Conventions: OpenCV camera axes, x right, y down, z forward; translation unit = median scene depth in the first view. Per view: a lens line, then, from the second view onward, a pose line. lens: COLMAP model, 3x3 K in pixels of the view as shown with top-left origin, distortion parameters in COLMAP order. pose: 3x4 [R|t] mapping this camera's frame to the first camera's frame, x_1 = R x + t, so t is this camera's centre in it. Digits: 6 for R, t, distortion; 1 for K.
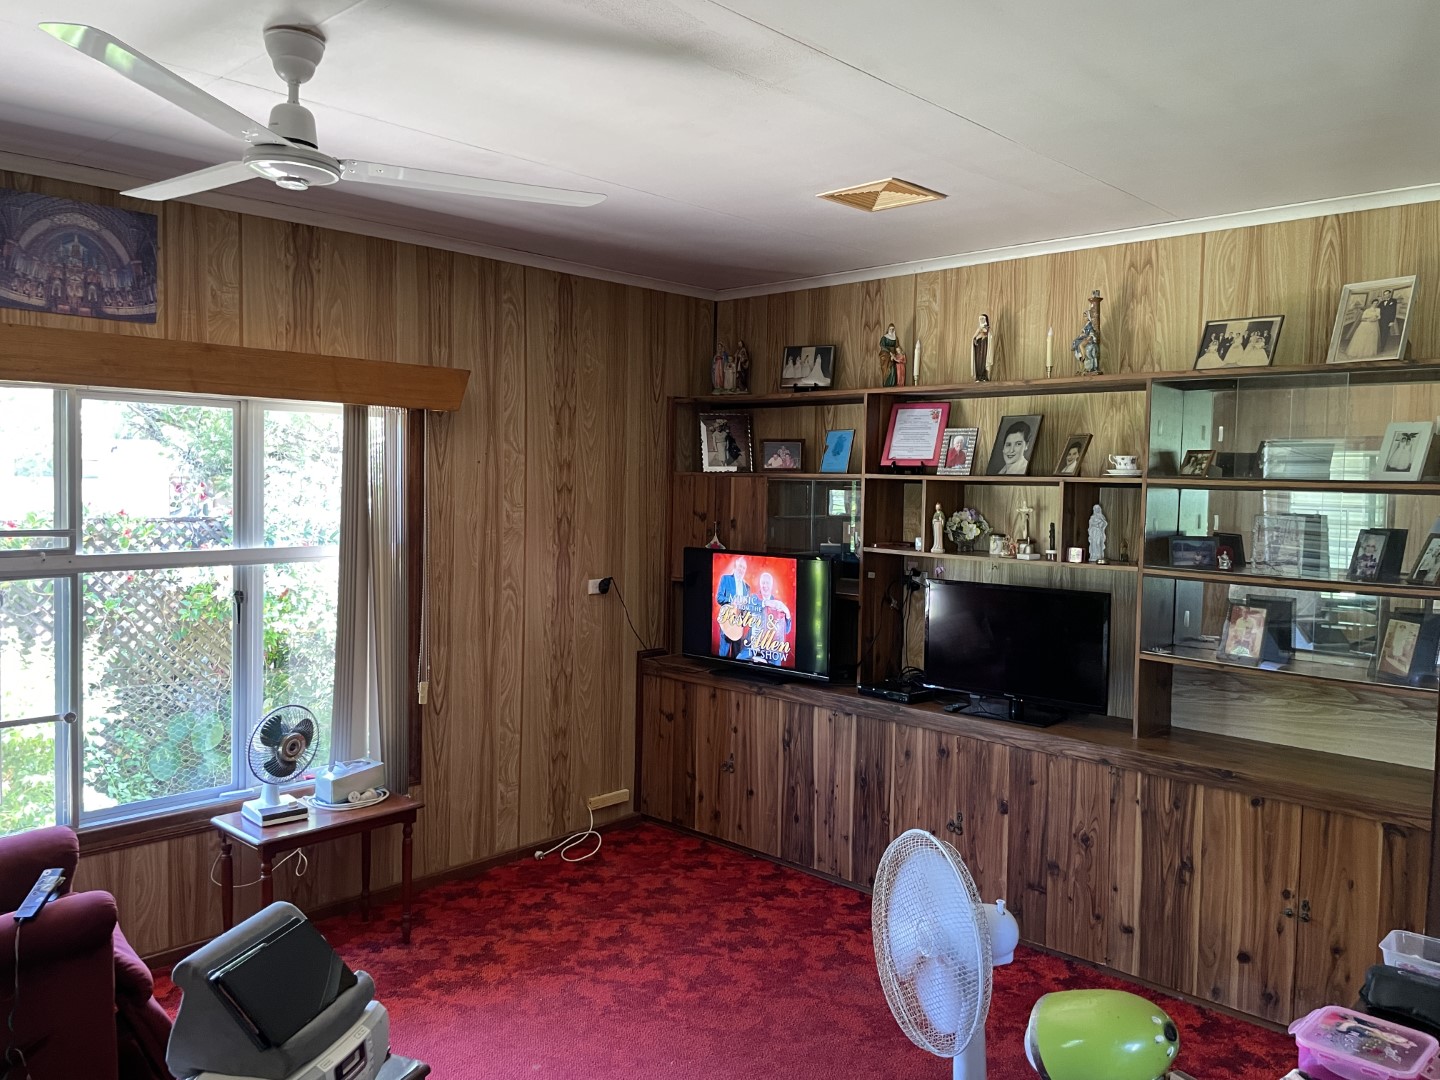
lens RADIAL K [[1107.8, 0, 723.8], [0, 1107.8, 536.2], [0, 0, 1]] dist [0.094706, -0.125538]
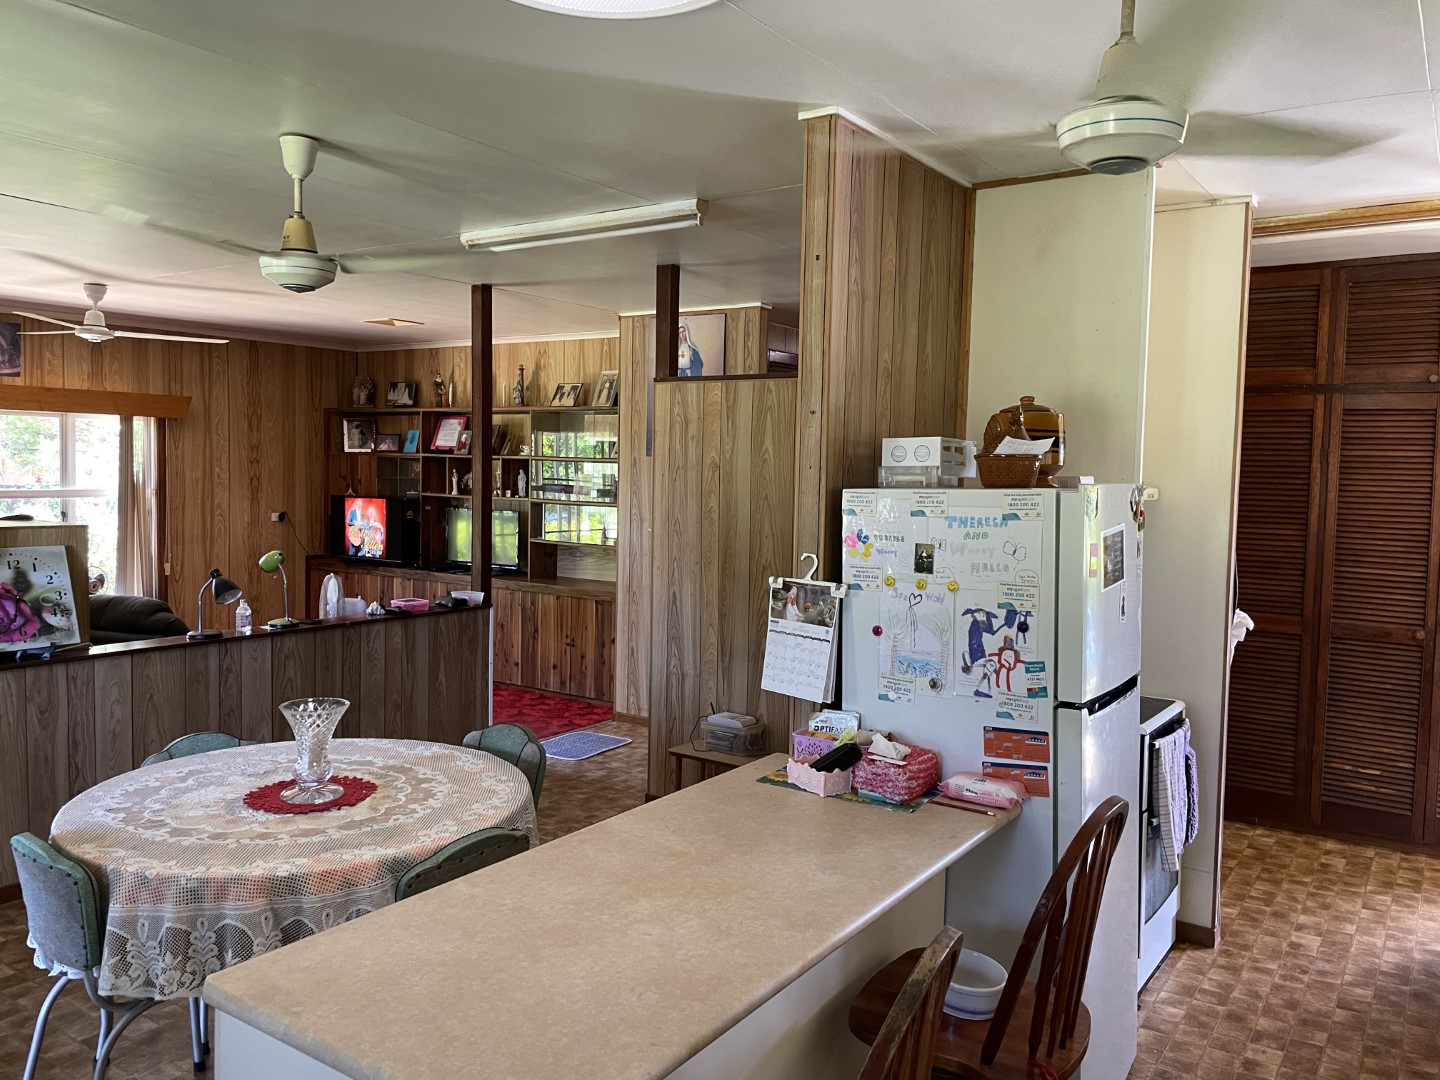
lens RADIAL K [[1107.8, 0, 721.7], [0, 1107.8, 532.1], [0, 0, 1]] dist [0.094706, -0.125538]
pose [[0.987701, -0.006724, 0.156208, 0.328259], [0.004782, 0.999907, 0.012801, 0.054243], [-0.156280, -0.011897, 0.987641, -0.933608]]
